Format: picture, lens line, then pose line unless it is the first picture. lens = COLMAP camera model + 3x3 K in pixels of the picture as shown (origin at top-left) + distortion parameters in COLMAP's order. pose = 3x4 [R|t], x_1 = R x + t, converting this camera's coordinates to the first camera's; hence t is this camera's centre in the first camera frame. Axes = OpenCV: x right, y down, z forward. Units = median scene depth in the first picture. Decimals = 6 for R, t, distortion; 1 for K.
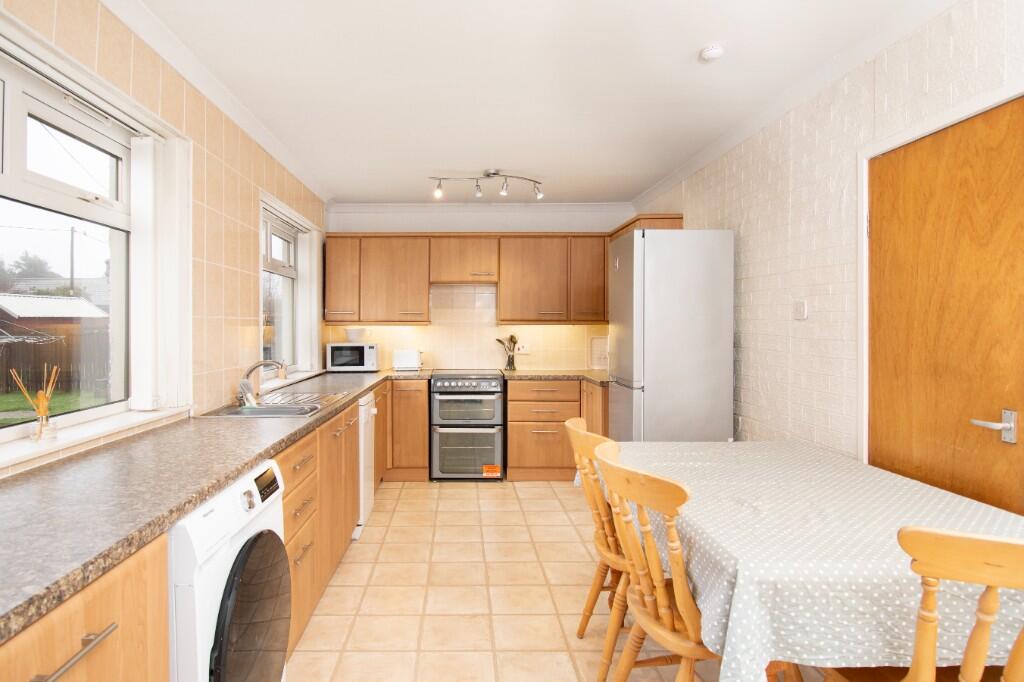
lens RADIAL K [[592.6, 0, 466.2], [0, 592.6, 329.6], [0, 0, 1]] dist [0.012061, -0.000482]
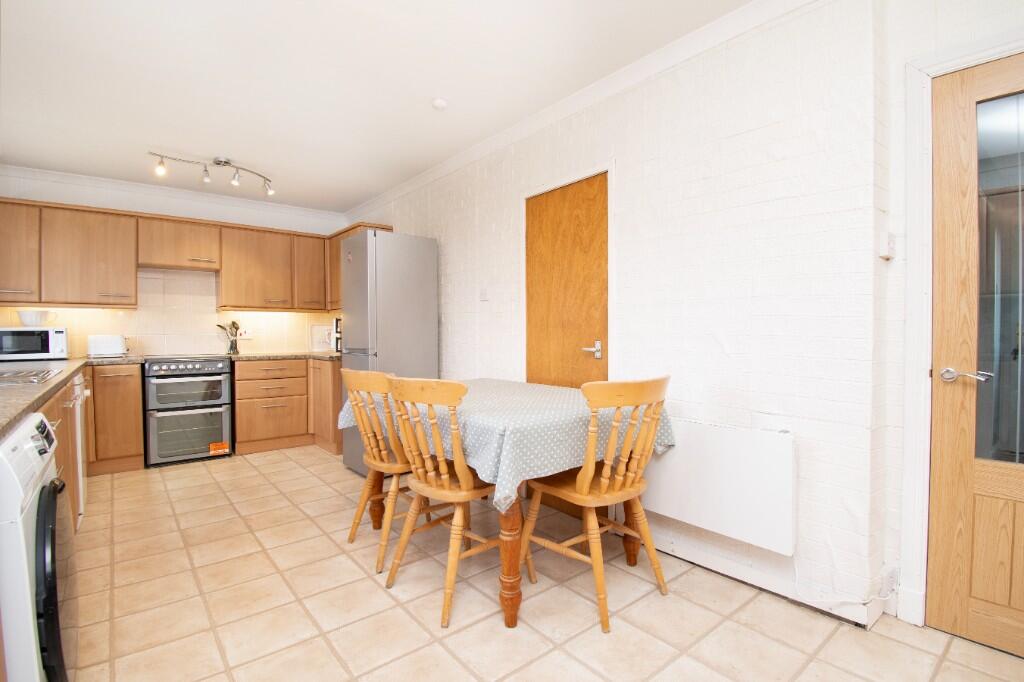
lens RADIAL K [[481.1, 0, 535.3], [0, 481.1, 347.1], [0, 0, 1]] dist [-0.018380, -0.004873]
pose [[0.757235, -0.022381, 0.652759, -0.081545], [0.006461, 0.999621, 0.026778, 0.040230], [-0.653111, -0.016060, 0.757092, -0.006112]]
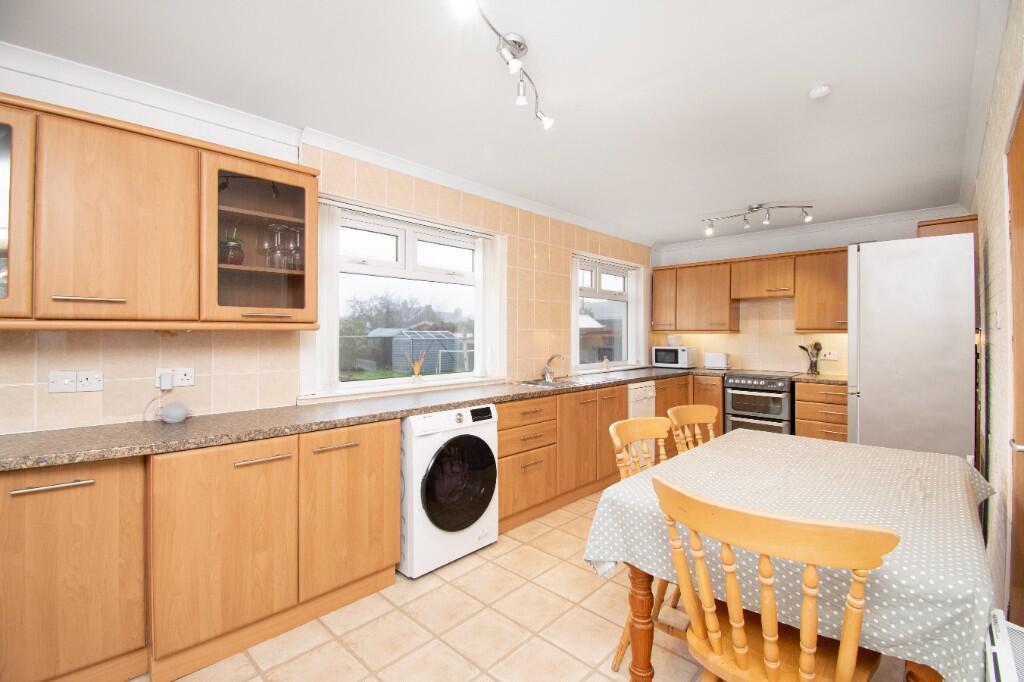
lens RADIAL K [[456.8, 0, 514.1], [0, 456.8, 333.3], [0, 0, 1]] dist [-0.010485, -0.000426]
pose [[0.722118, 0.001351, -0.691769, 0.285549], [-0.005979, 0.999973, -0.004288, -0.001287], [0.691745, 0.007232, 0.722106, -0.005097]]
